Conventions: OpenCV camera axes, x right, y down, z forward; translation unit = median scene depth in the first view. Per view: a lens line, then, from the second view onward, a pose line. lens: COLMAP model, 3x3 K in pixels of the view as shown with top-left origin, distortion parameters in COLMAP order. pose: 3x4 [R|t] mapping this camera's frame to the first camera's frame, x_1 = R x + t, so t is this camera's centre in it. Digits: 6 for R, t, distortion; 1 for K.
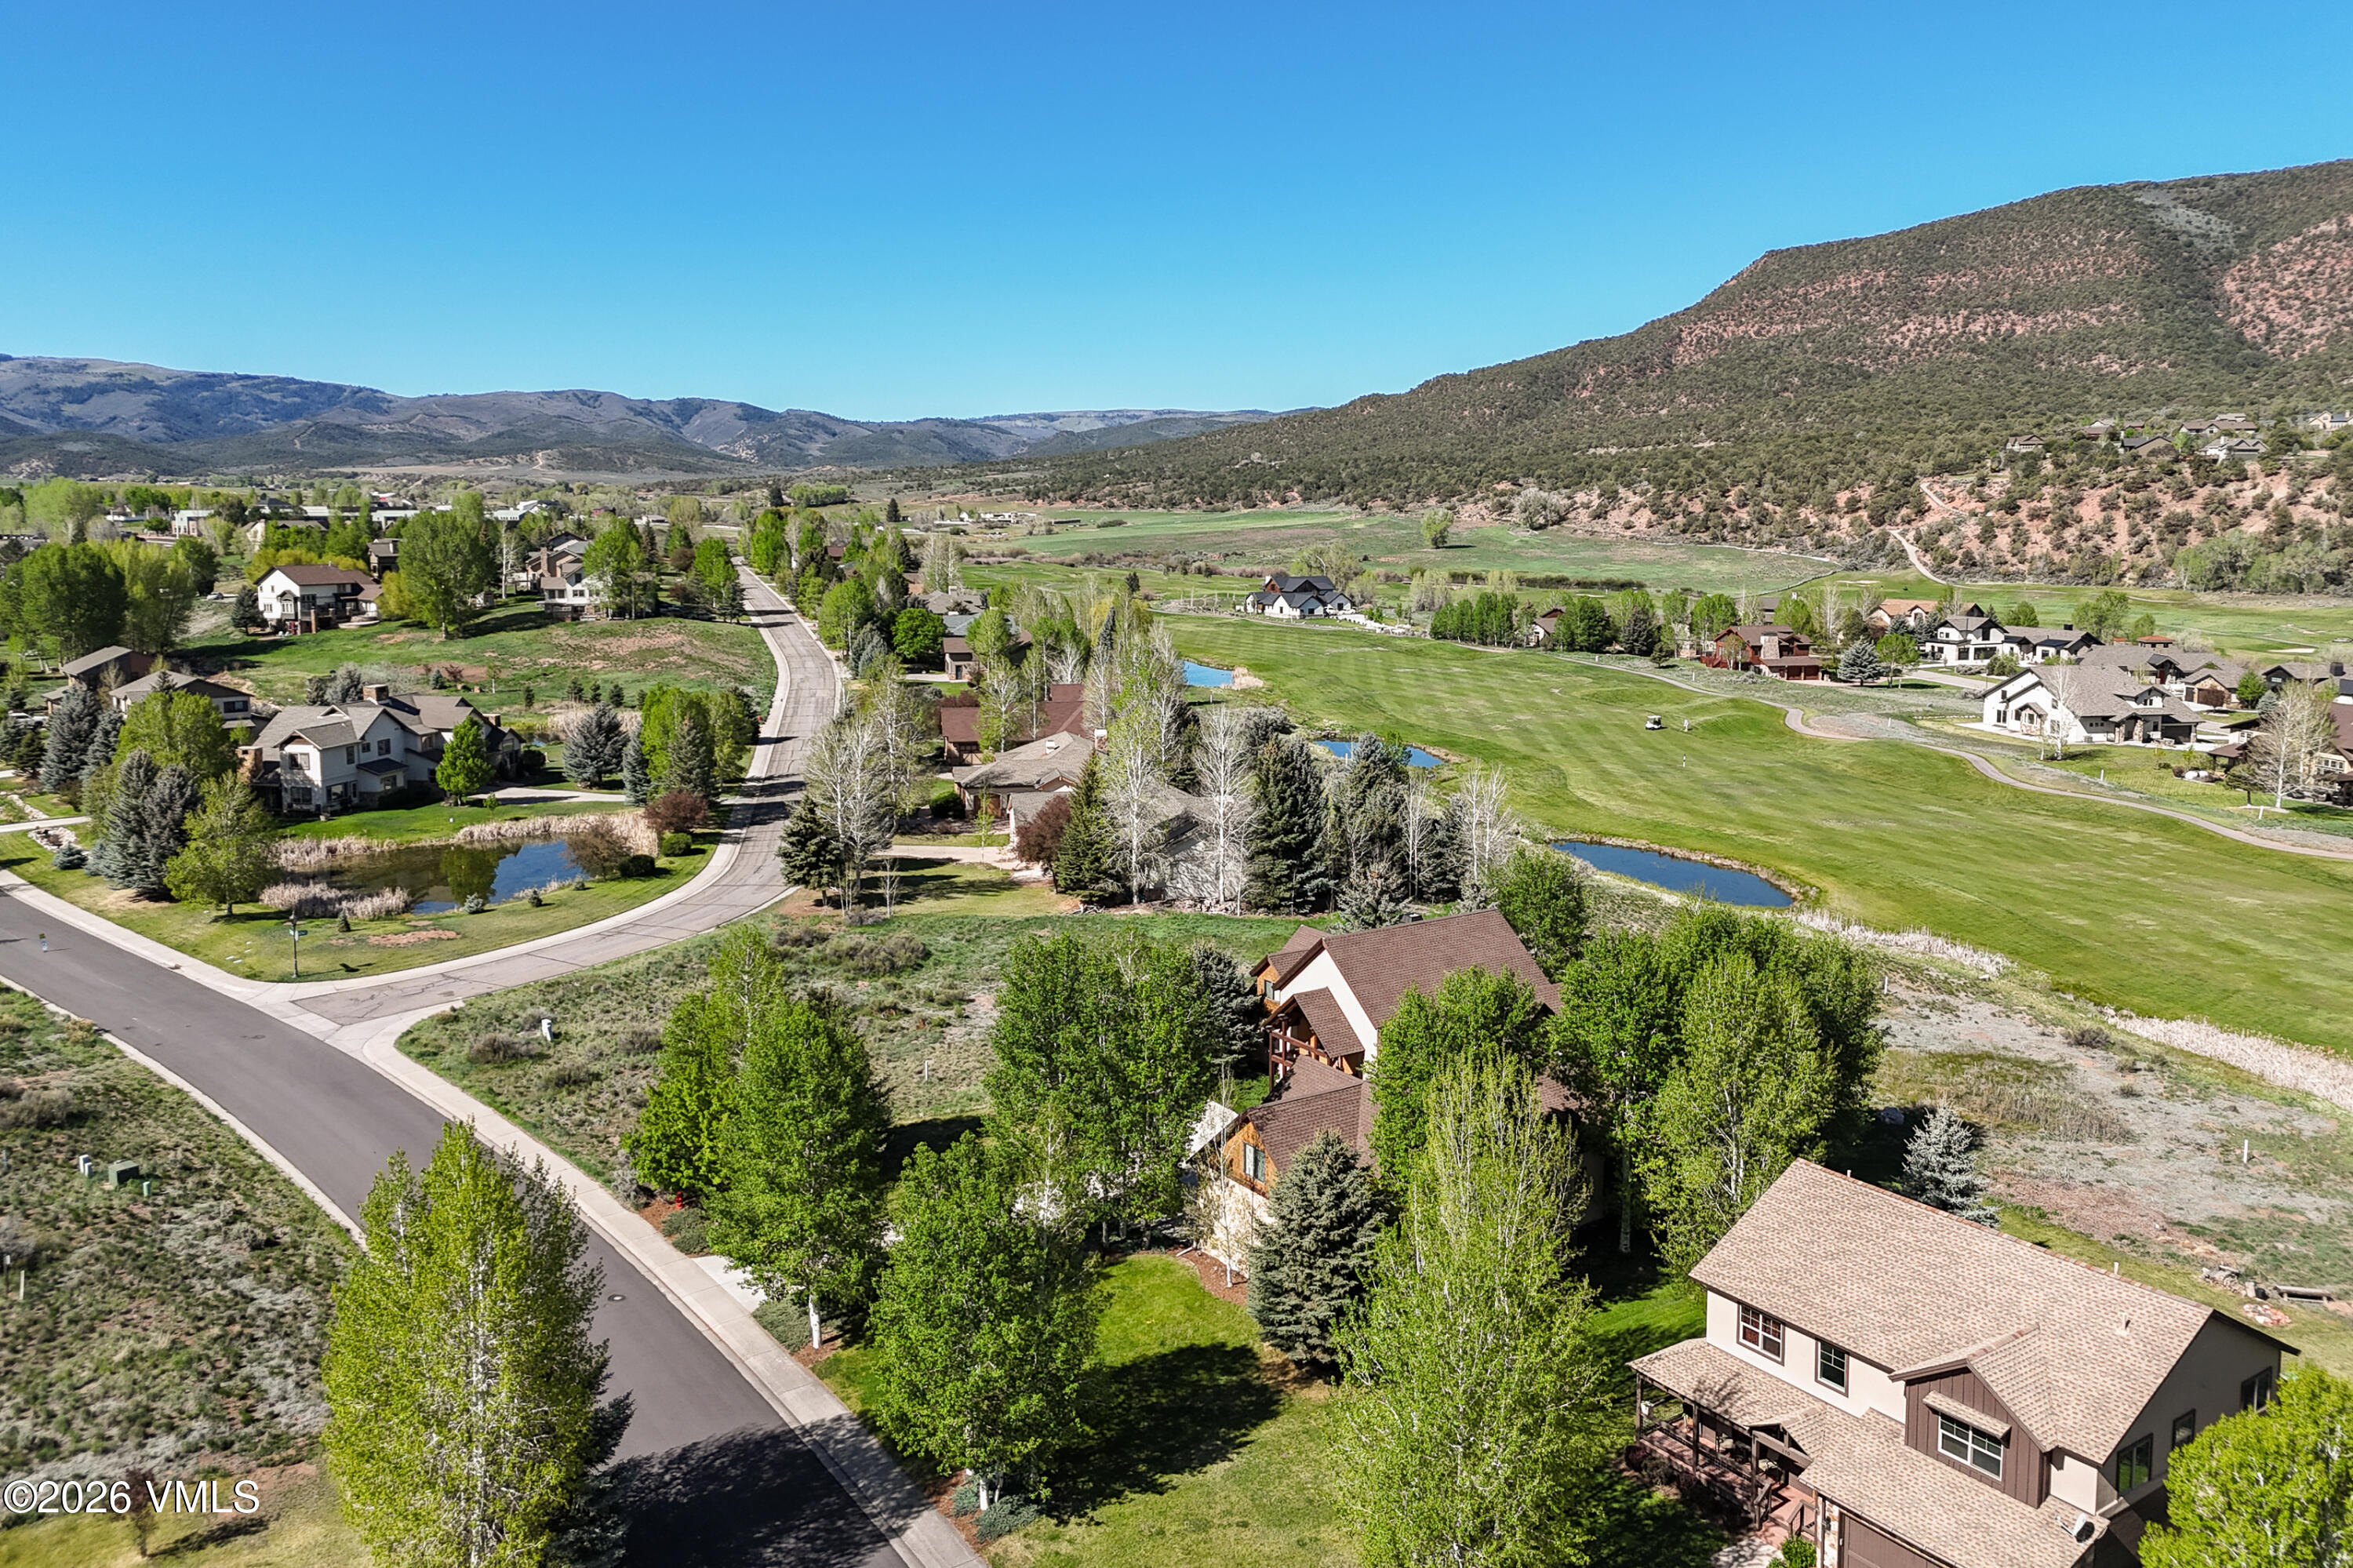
lens RADIAL K [[1721.5, 0, 1175.2], [0, 1721.5, 696.5], [0, 0, 1]] dist [0.079376, -0.070461]
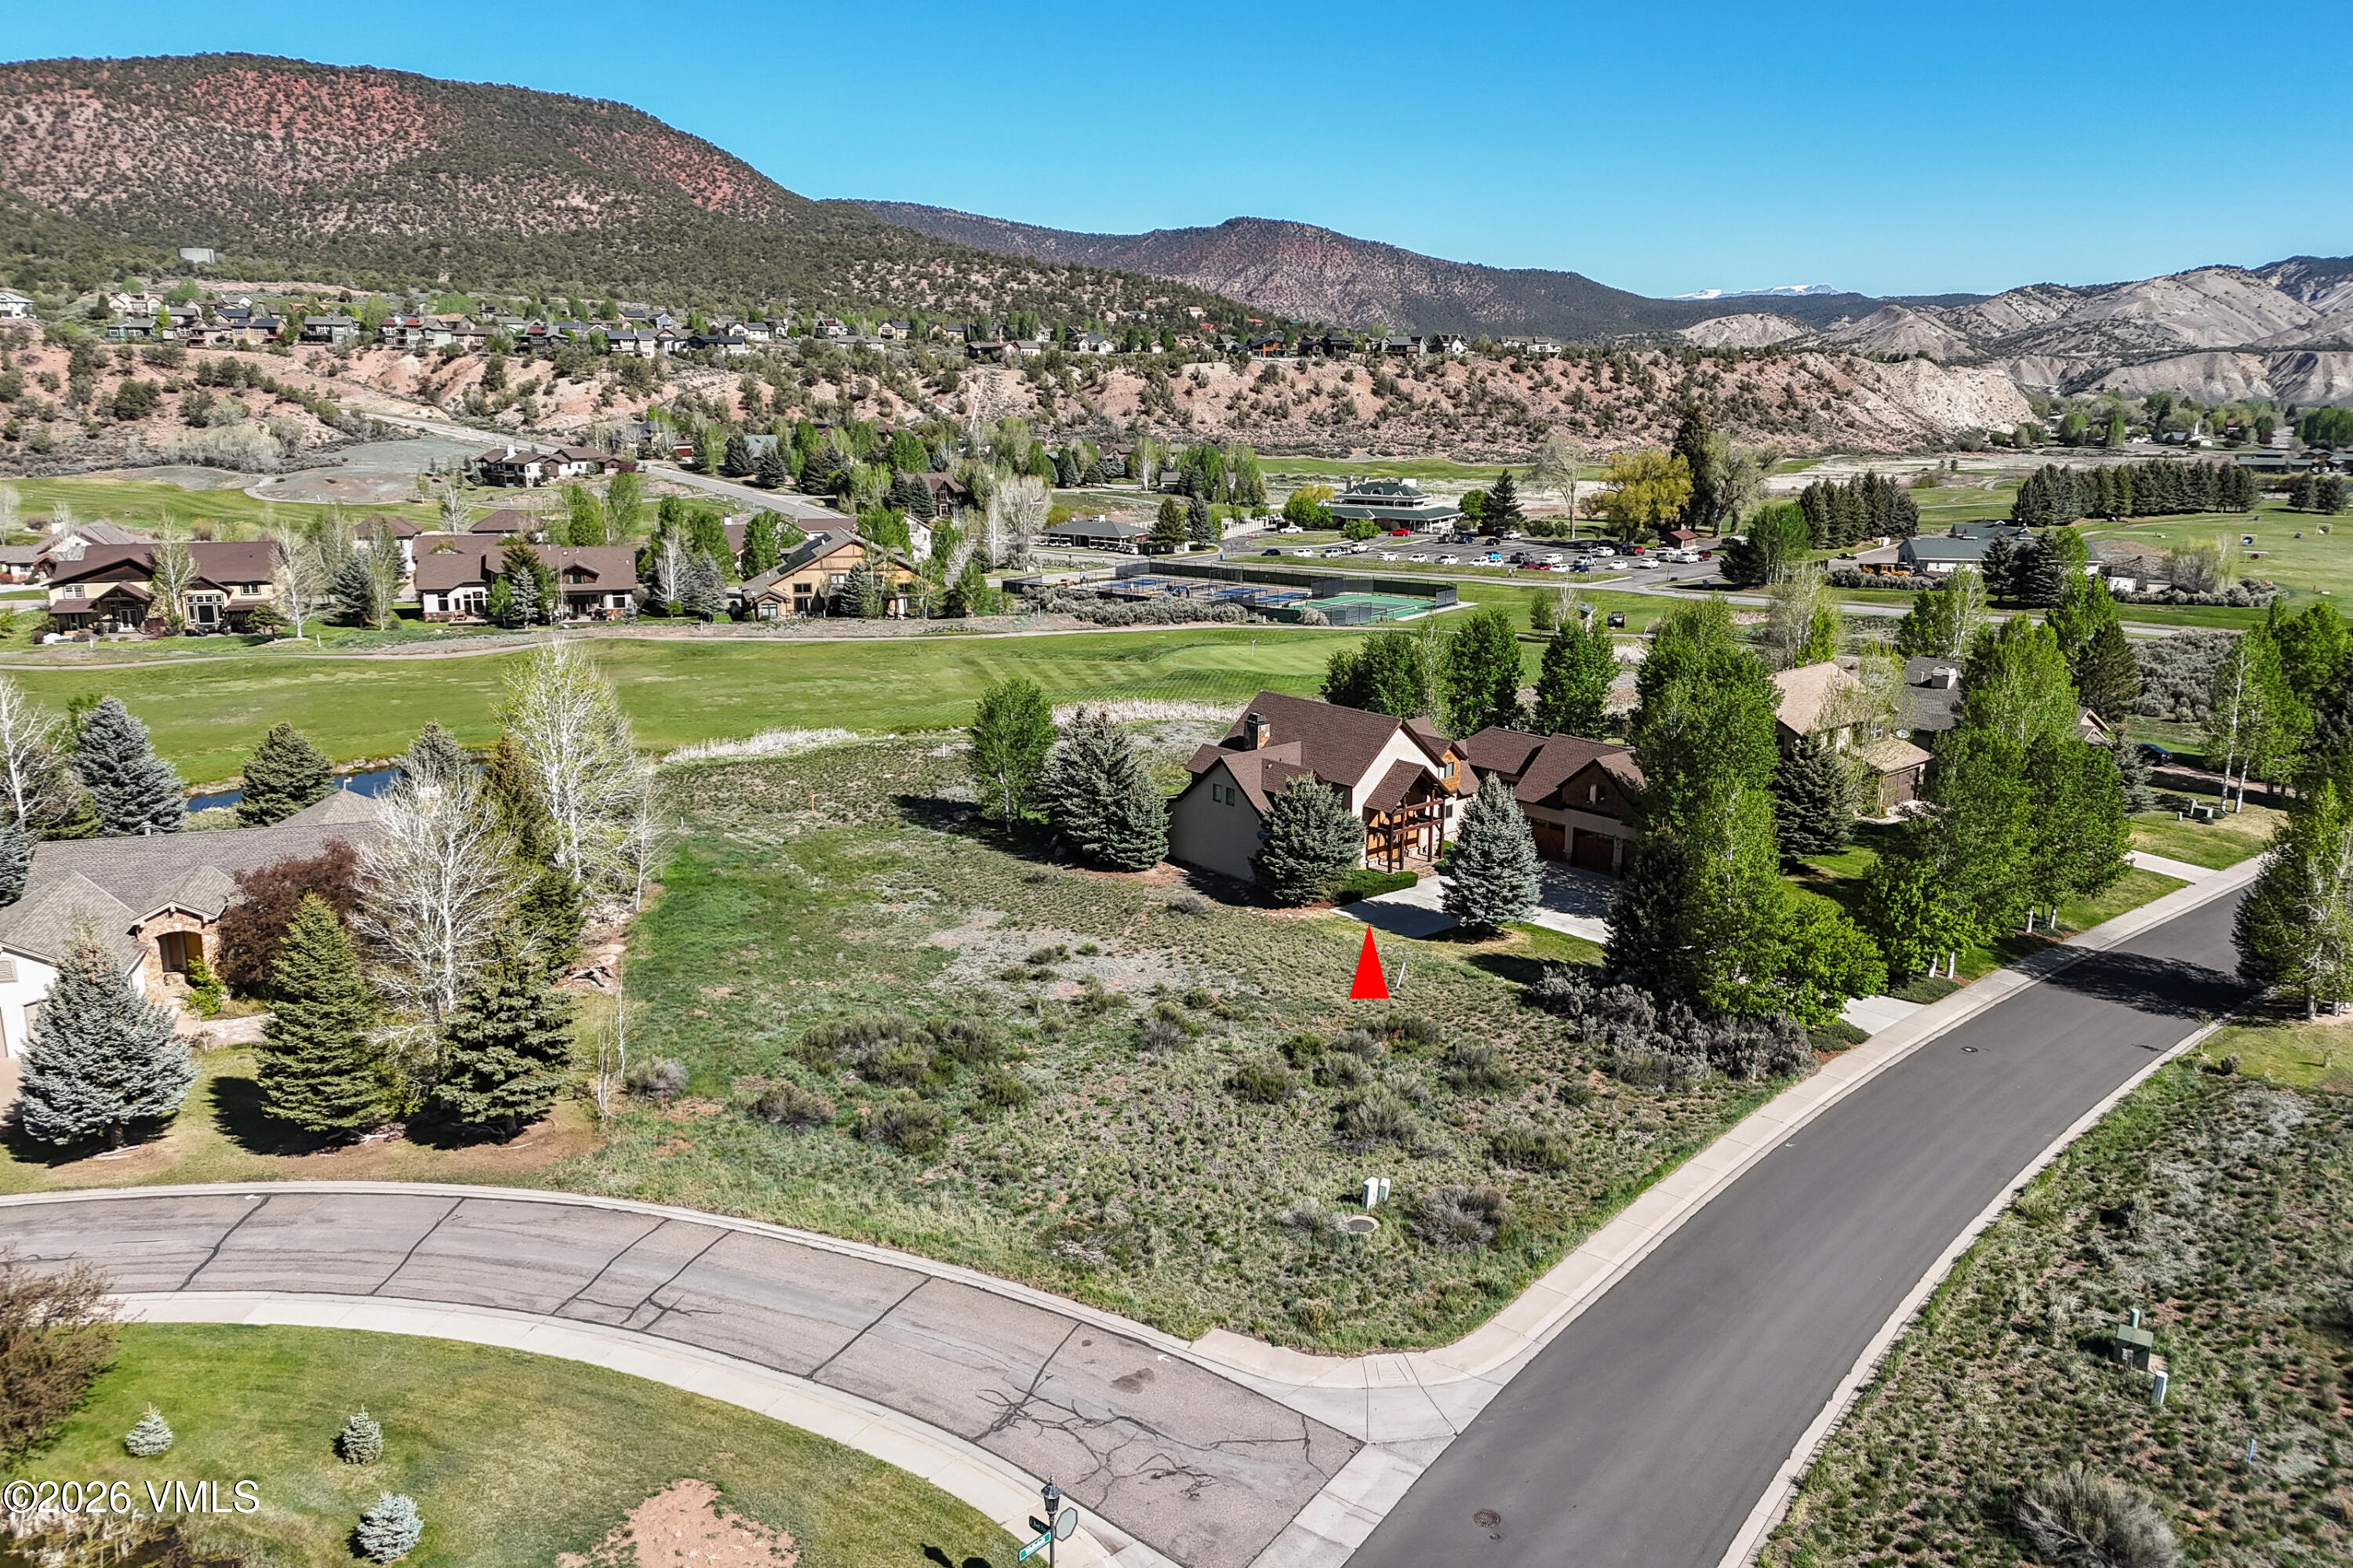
lens RADIAL K [[1721.5, 0, 1170.8], [0, 1721.5, 761.2], [0, 0, 1]] dist [0.079376, -0.070461]
pose [[-0.123284, -0.220951, 0.967462, -0.545930], [0.103691, 0.966694, 0.233989, -0.064983], [-0.986939, 0.129164, -0.096268, 0.663601]]
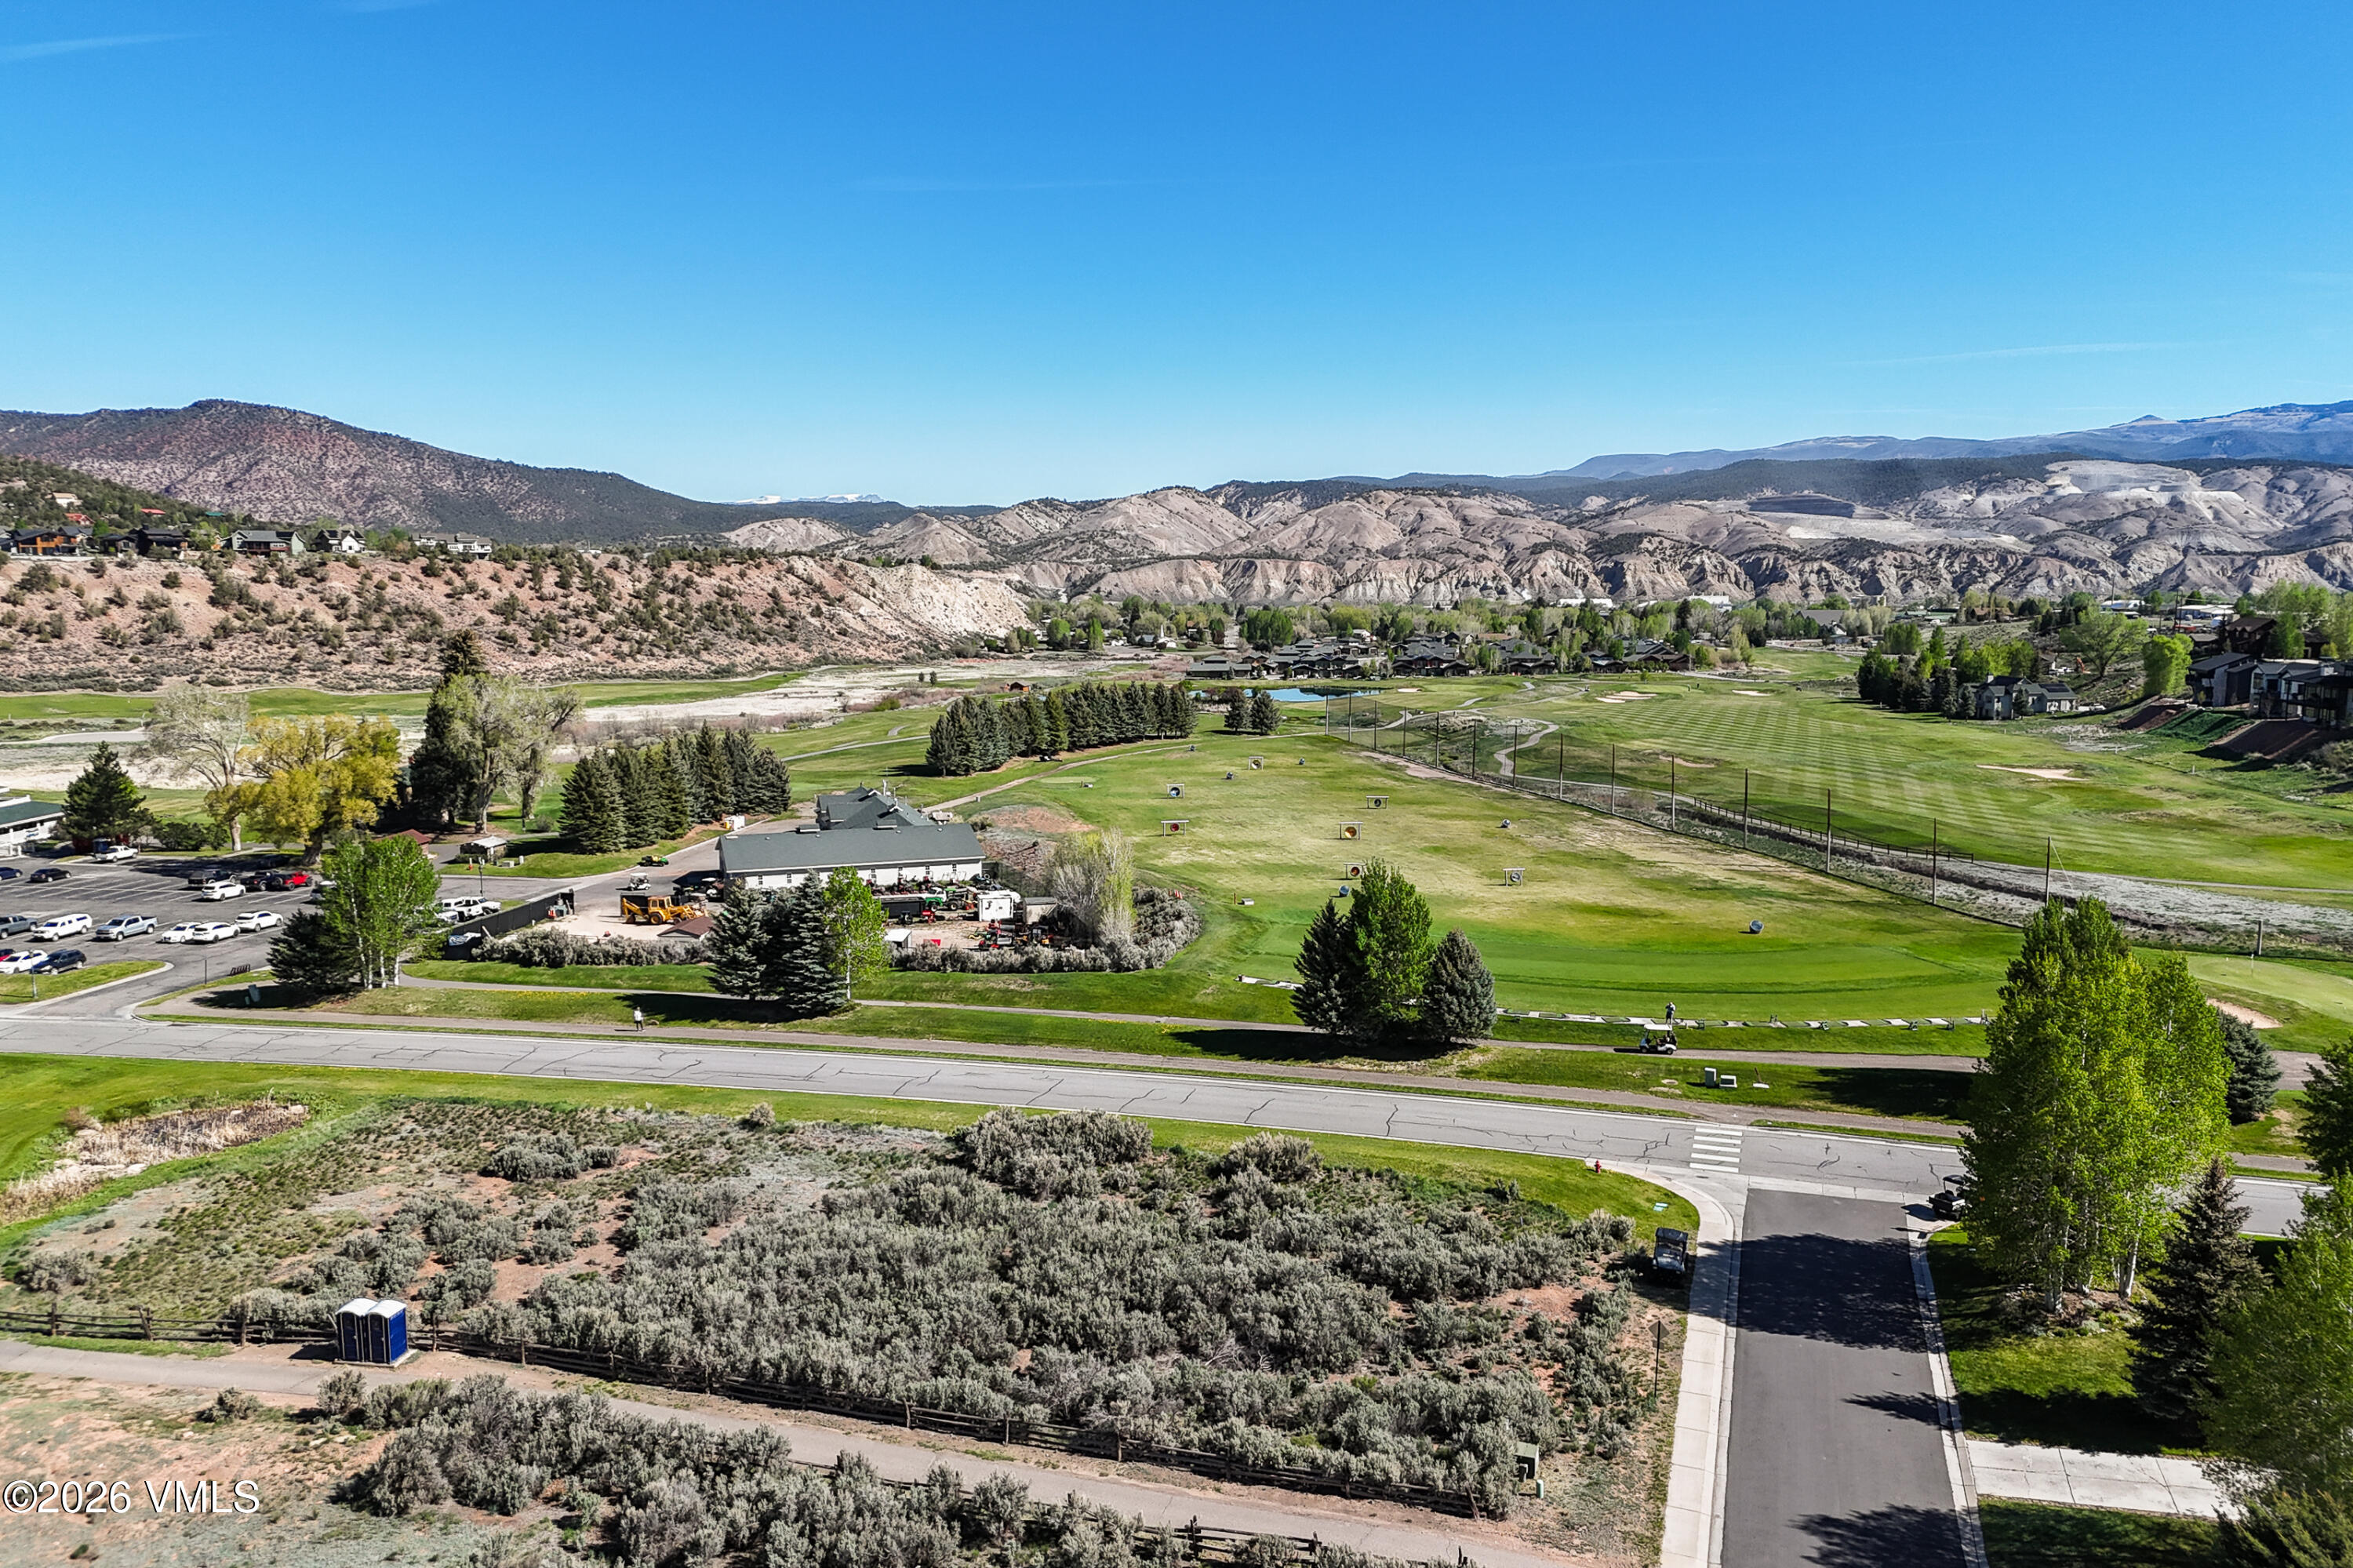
lens RADIAL K [[1721.5, 0, 1166.1], [0, 1721.5, 791.2], [0, 0, 1]] dist [0.079376, -0.070461]
pose [[-0.593579, -0.102165, 0.798264, 0.071322], [0.088120, 0.977694, 0.190654, -0.011108], [-0.799937, 0.183511, -0.571336, 0.107936]]
